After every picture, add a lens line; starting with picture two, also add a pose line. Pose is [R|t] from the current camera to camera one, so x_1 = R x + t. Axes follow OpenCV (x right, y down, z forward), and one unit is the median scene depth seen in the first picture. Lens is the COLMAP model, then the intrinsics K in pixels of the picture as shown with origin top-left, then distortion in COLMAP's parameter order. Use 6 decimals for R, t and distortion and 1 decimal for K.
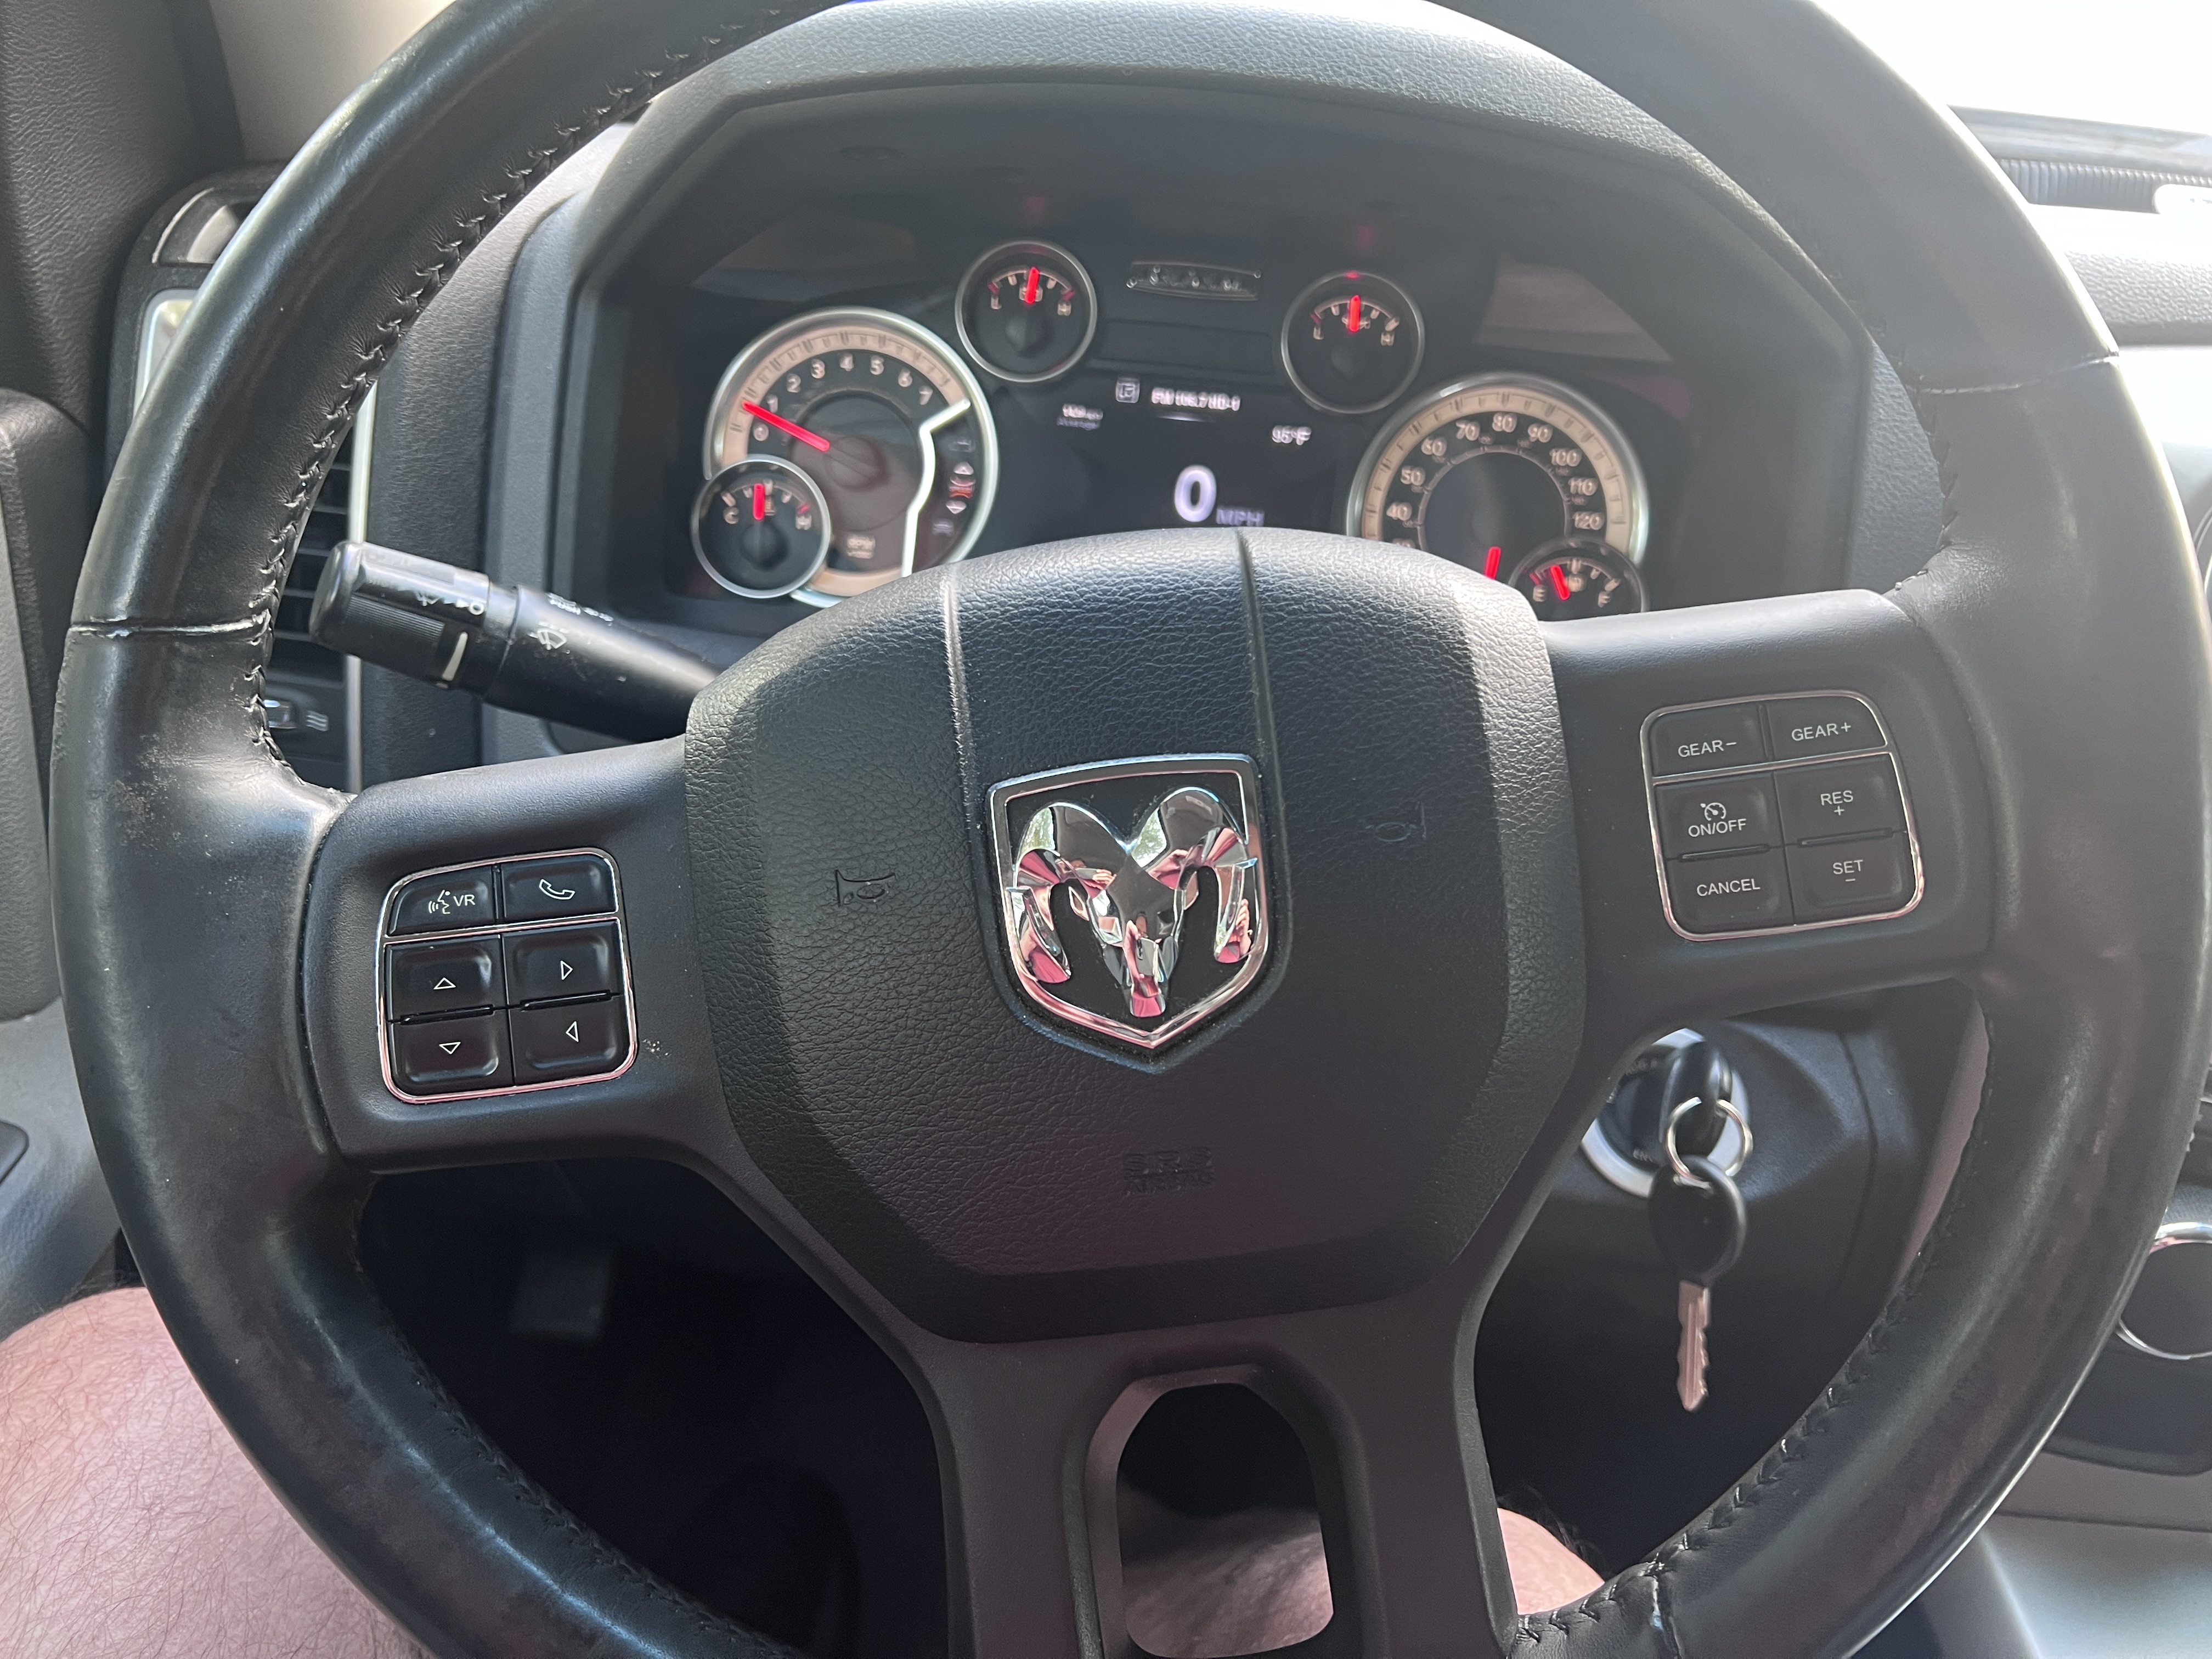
lens RADIAL K [[1665.9, 0, 1106.0], [0, 1665.9, 829.5], [0, 0, 1]] dist [0.086969, -0.183302]
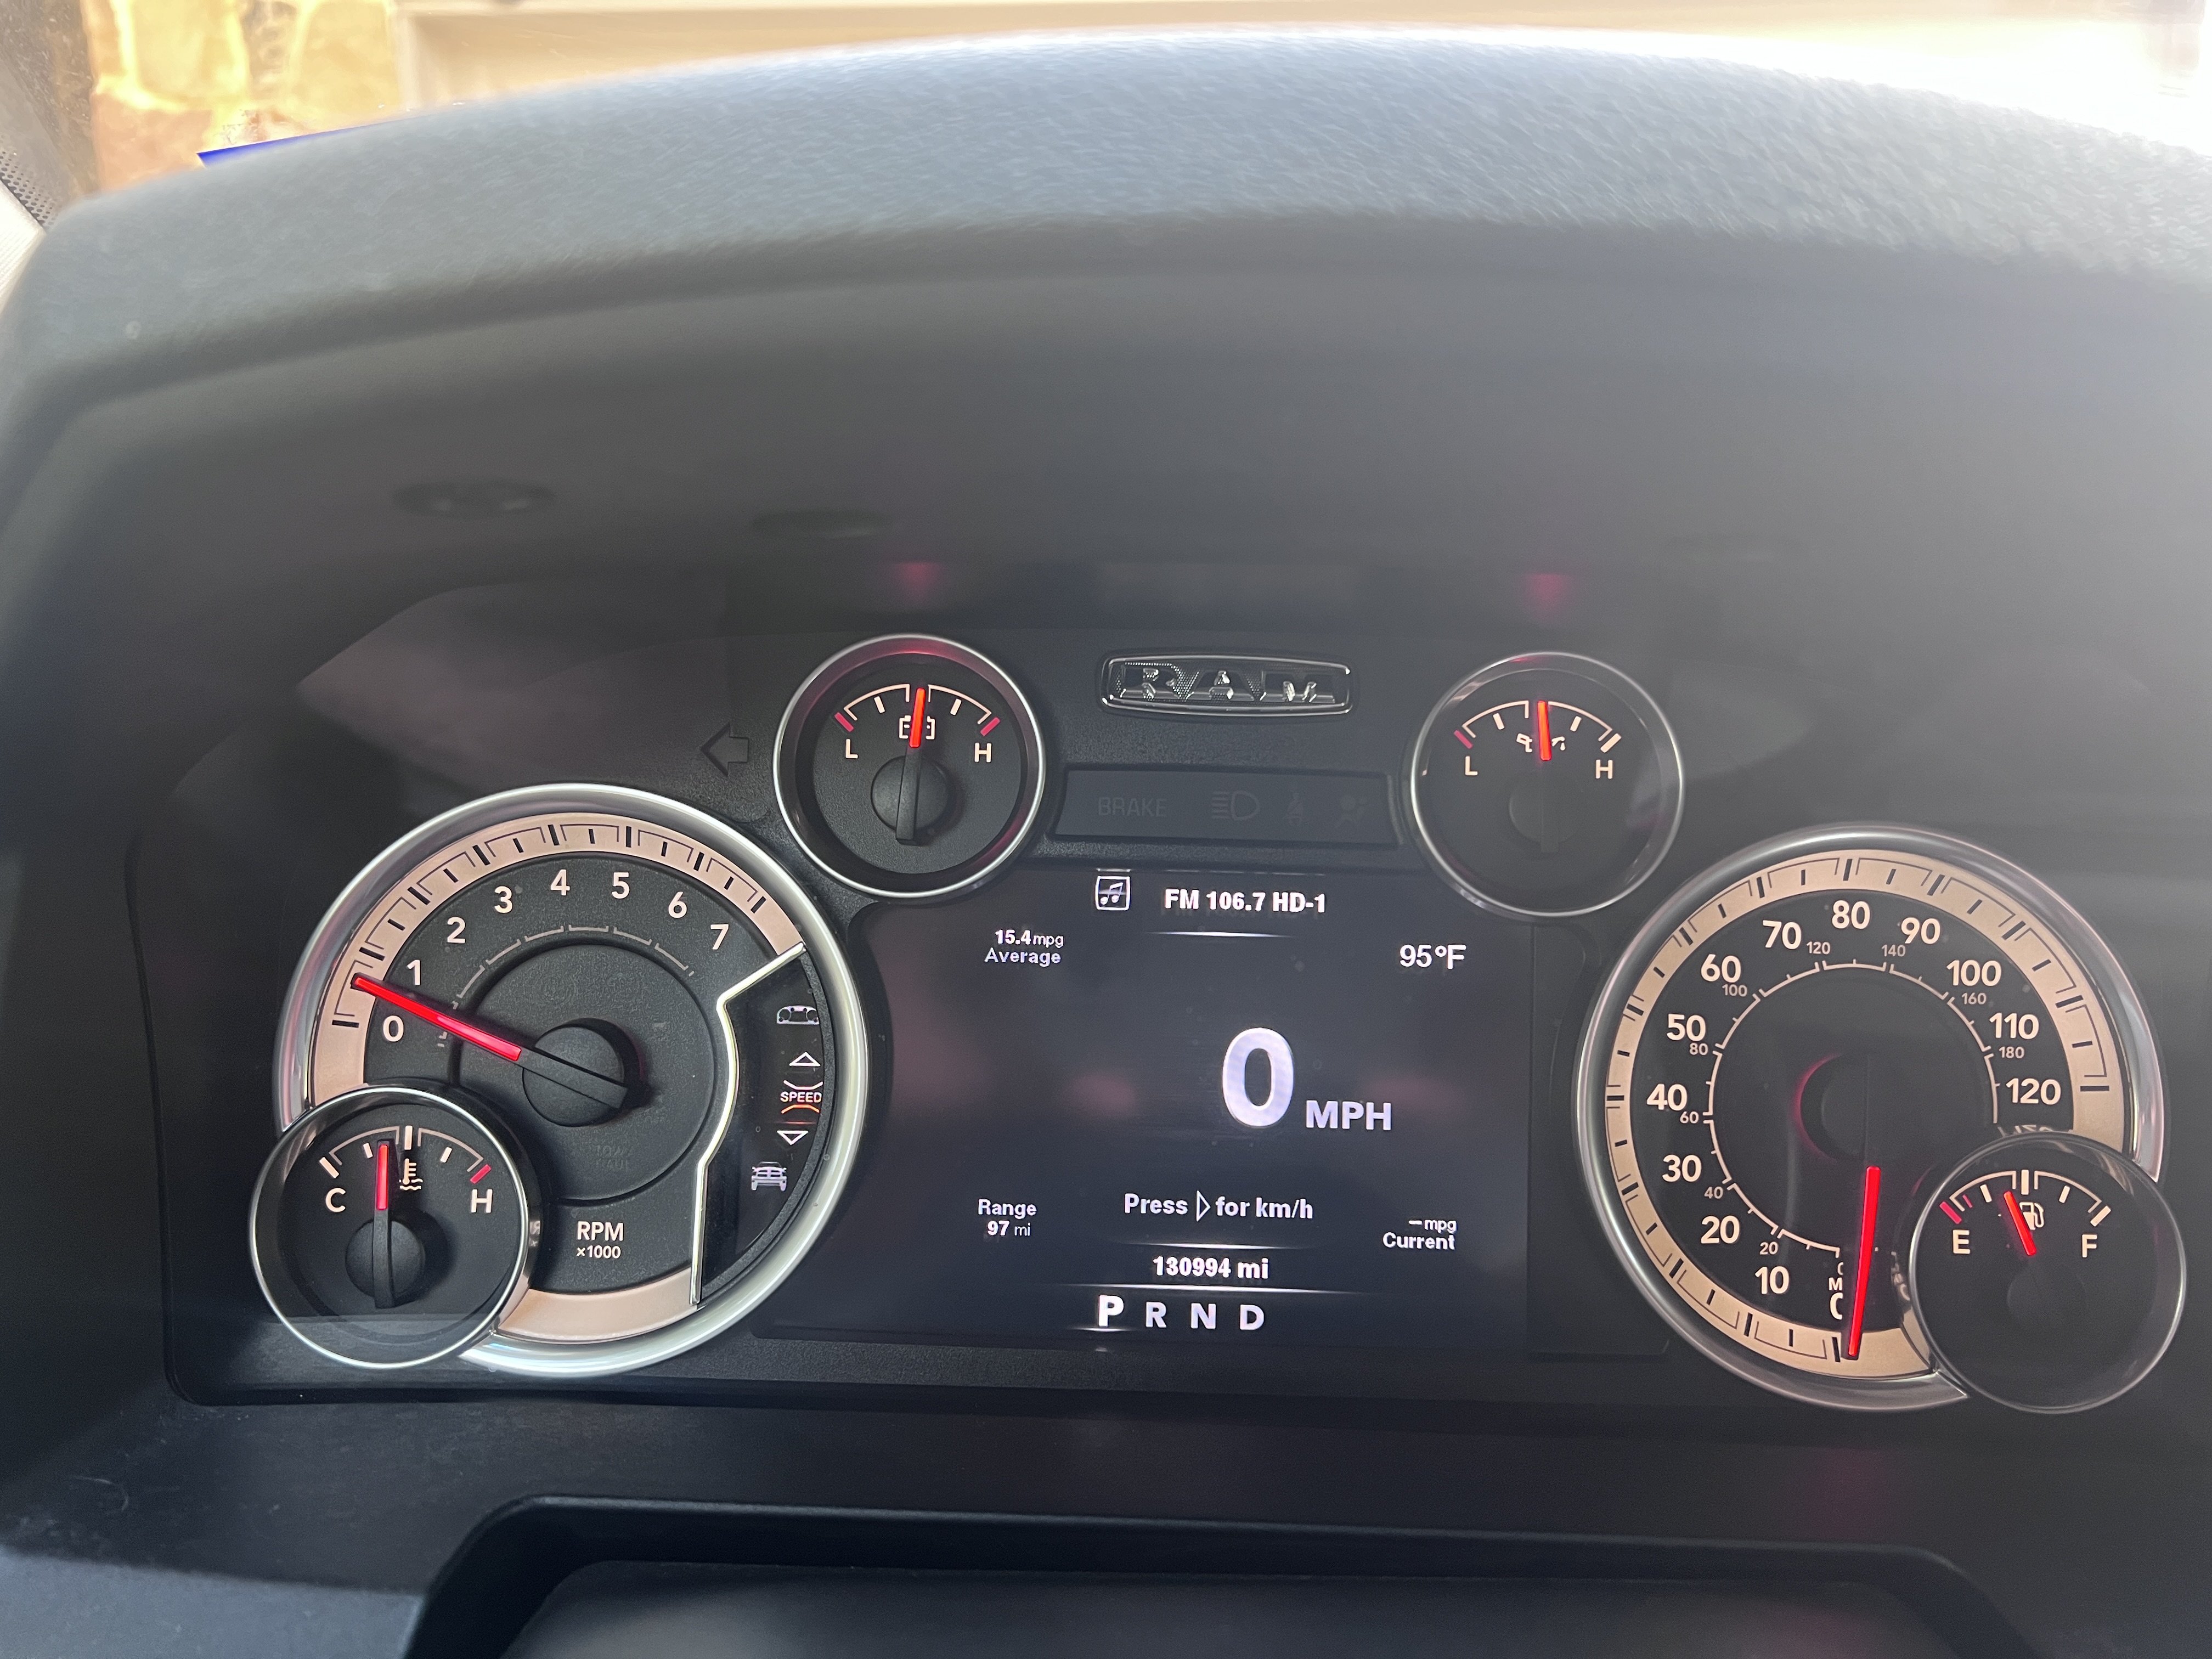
lens RADIAL K [[1665.9, 0, 1106.0], [0, 1665.9, 829.5], [0, 0, 1]] dist [0.086969, -0.183302]
pose [[0.996873, -0.067239, 0.041500, -0.009819], [0.073104, 0.984166, -0.161470, -0.199955], [-0.029986, 0.163999, 0.986005, 0.491928]]
